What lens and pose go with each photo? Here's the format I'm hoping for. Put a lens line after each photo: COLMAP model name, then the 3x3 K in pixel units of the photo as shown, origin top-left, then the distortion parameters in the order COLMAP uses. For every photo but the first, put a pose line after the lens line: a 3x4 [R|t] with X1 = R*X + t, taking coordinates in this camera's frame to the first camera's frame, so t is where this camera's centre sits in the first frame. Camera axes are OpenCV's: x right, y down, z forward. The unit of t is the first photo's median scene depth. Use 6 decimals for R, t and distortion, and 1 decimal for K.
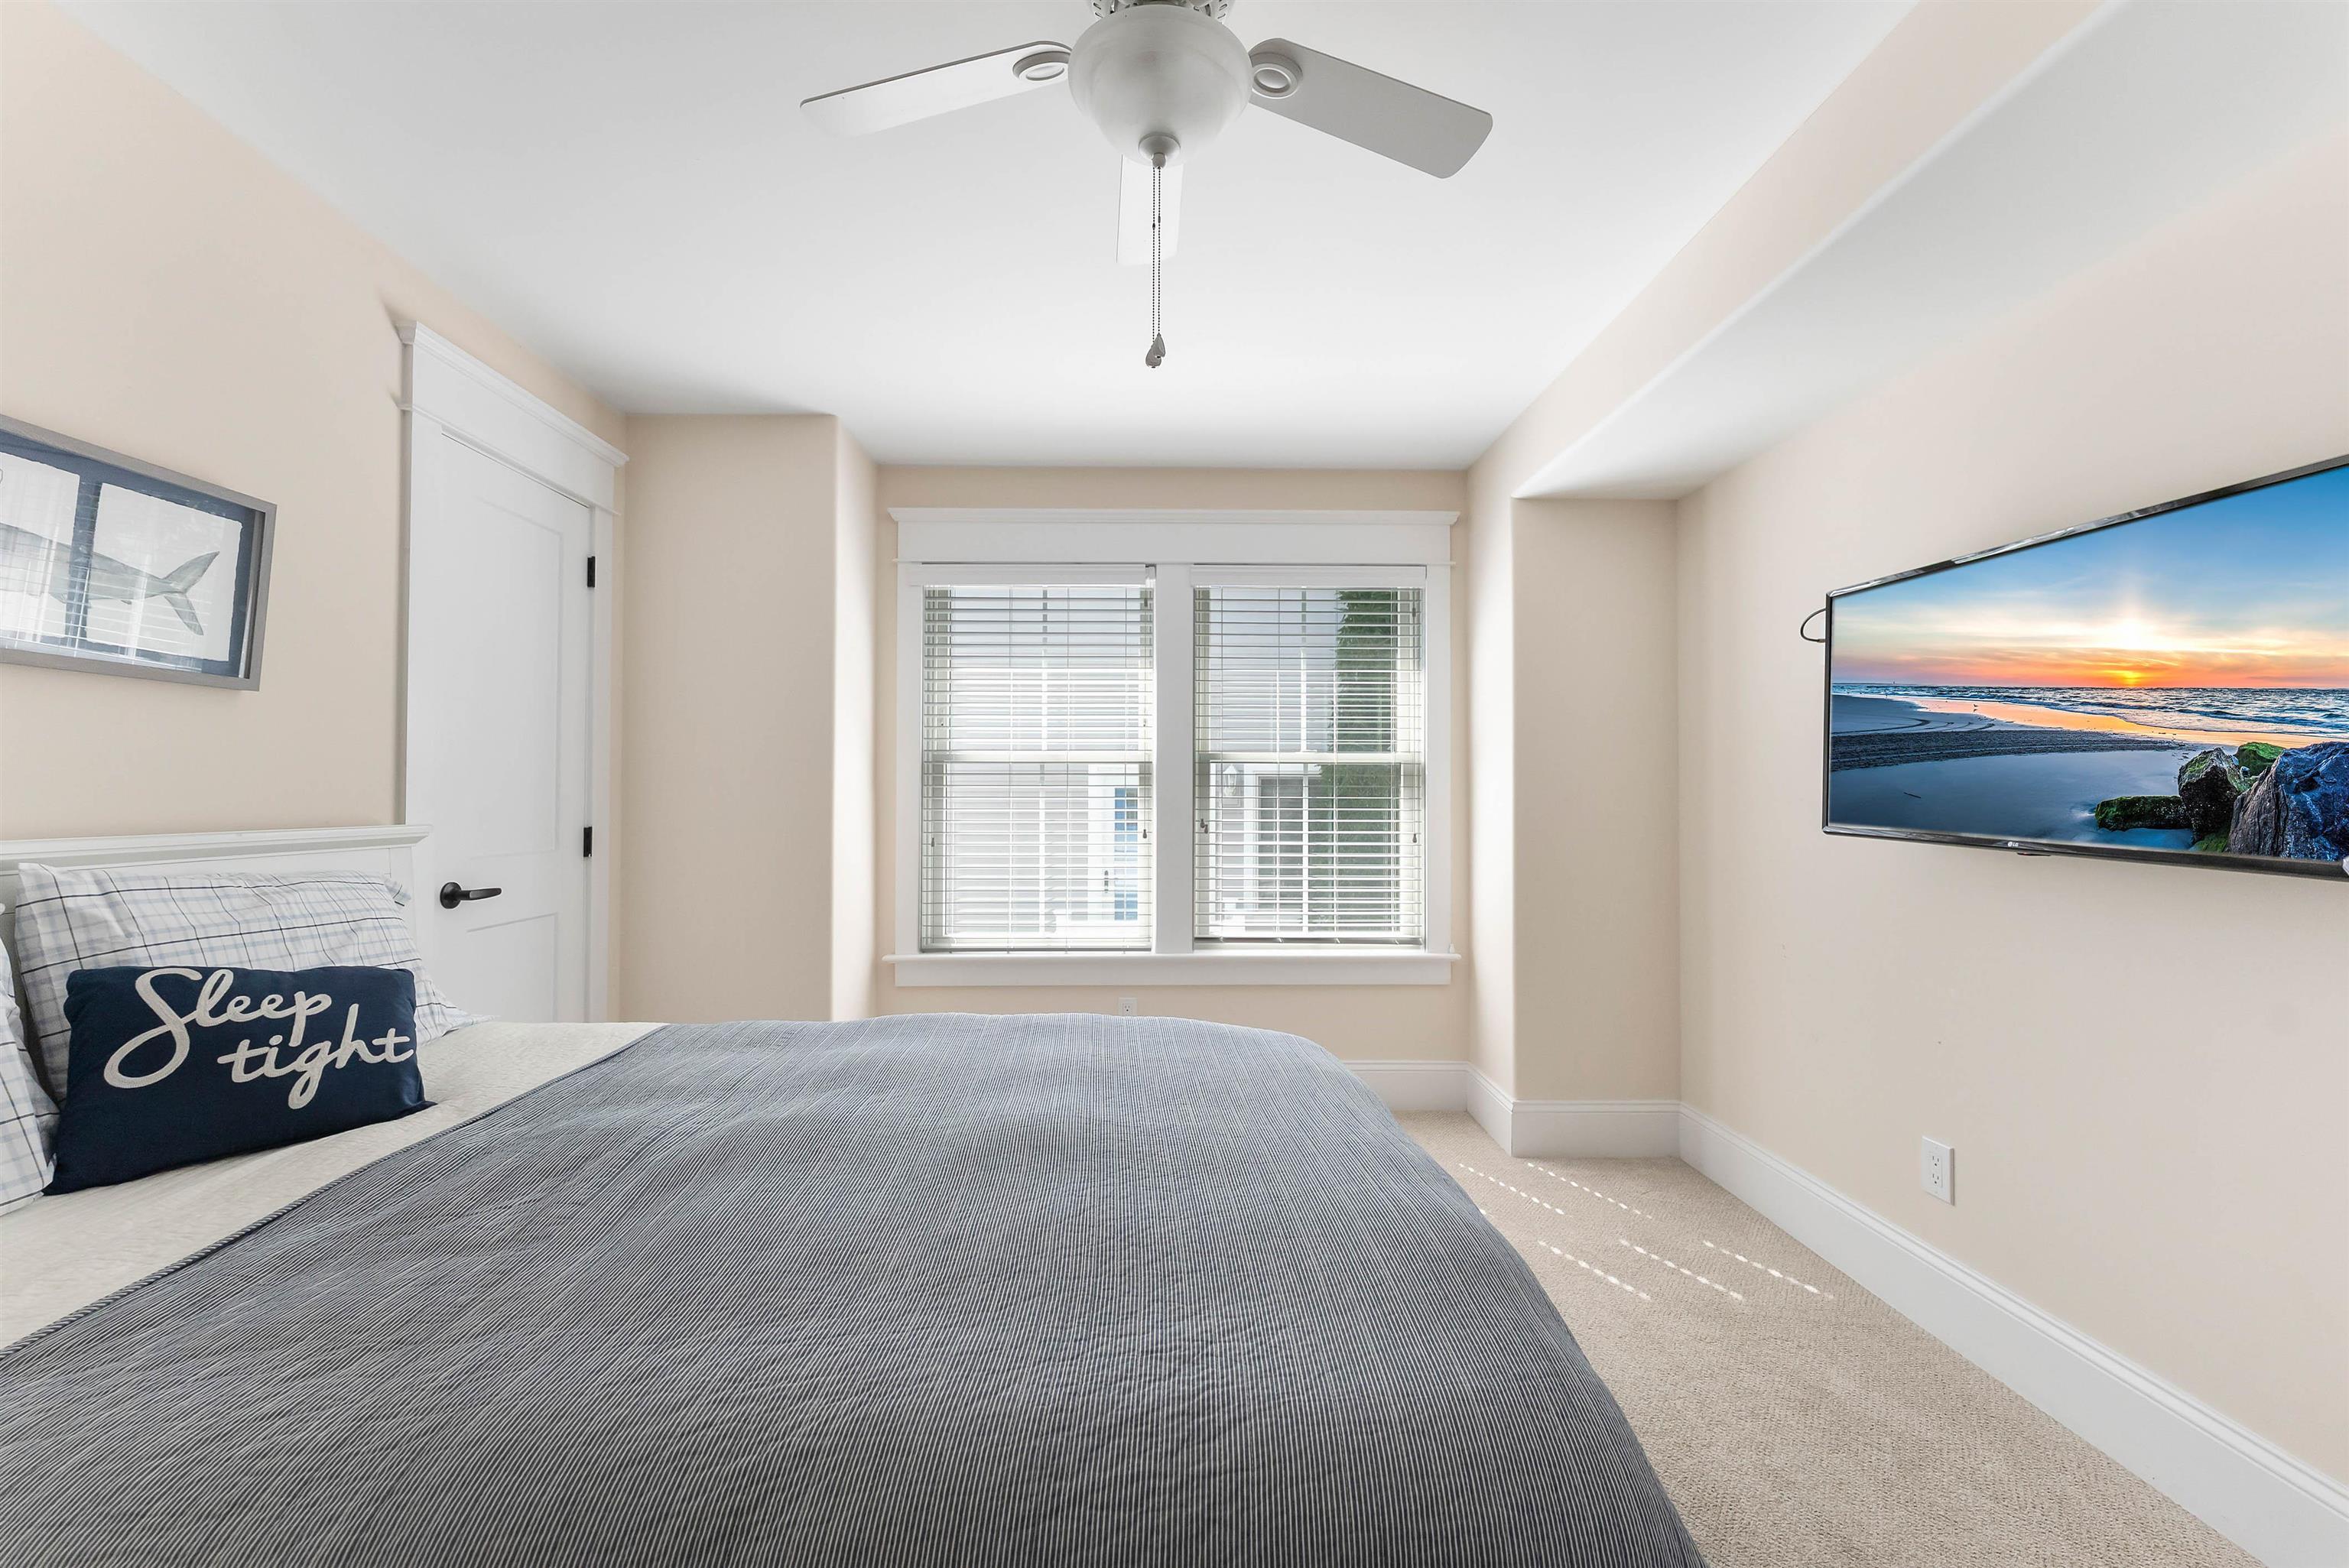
lens RADIAL K [[947.6, 0, 1176.7], [0, 947.6, 789.4], [0, 0, 1]] dist [0.001120, -0.000132]
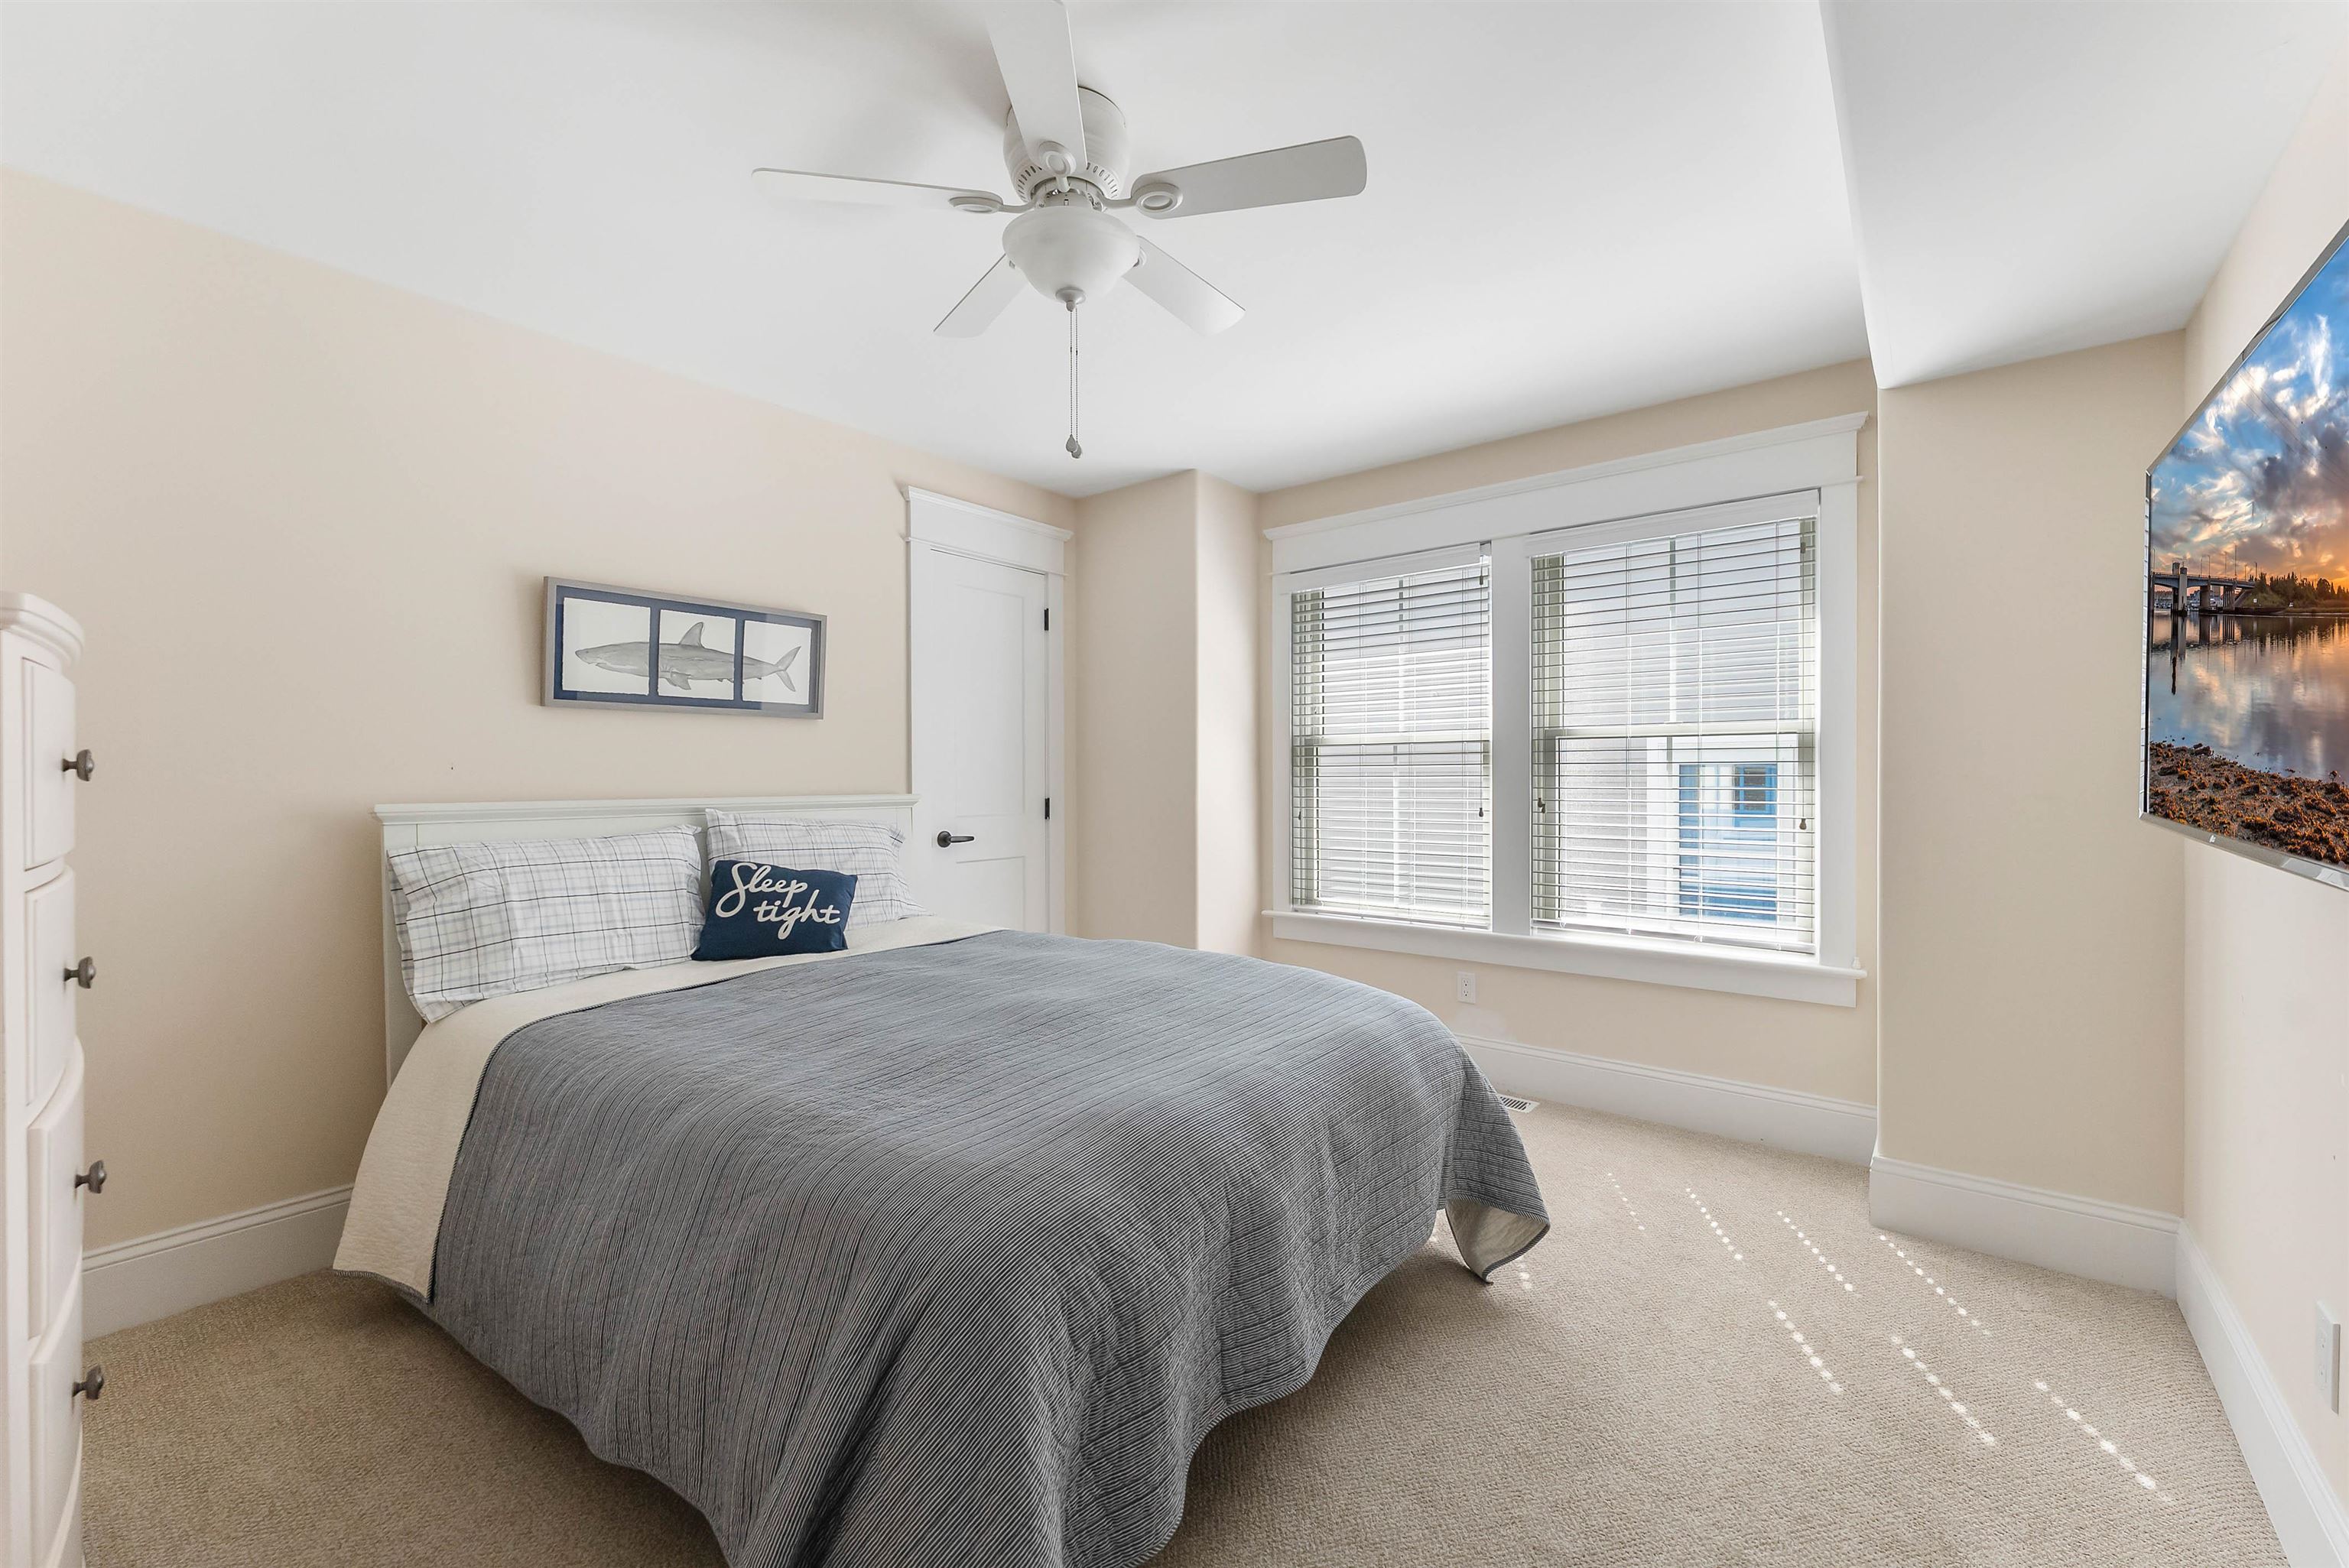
lens RADIAL K [[972.7, 0, 1186.2], [0, 972.7, 794.0], [0, 0, 1]] dist [0.001162, -0.000068]
pose [[0.764105, 0.007667, -0.645046, 0.640785], [0.008649, 0.999718, 0.022128, 0.003462], [0.645034, -0.022487, 0.763823, 0.017433]]
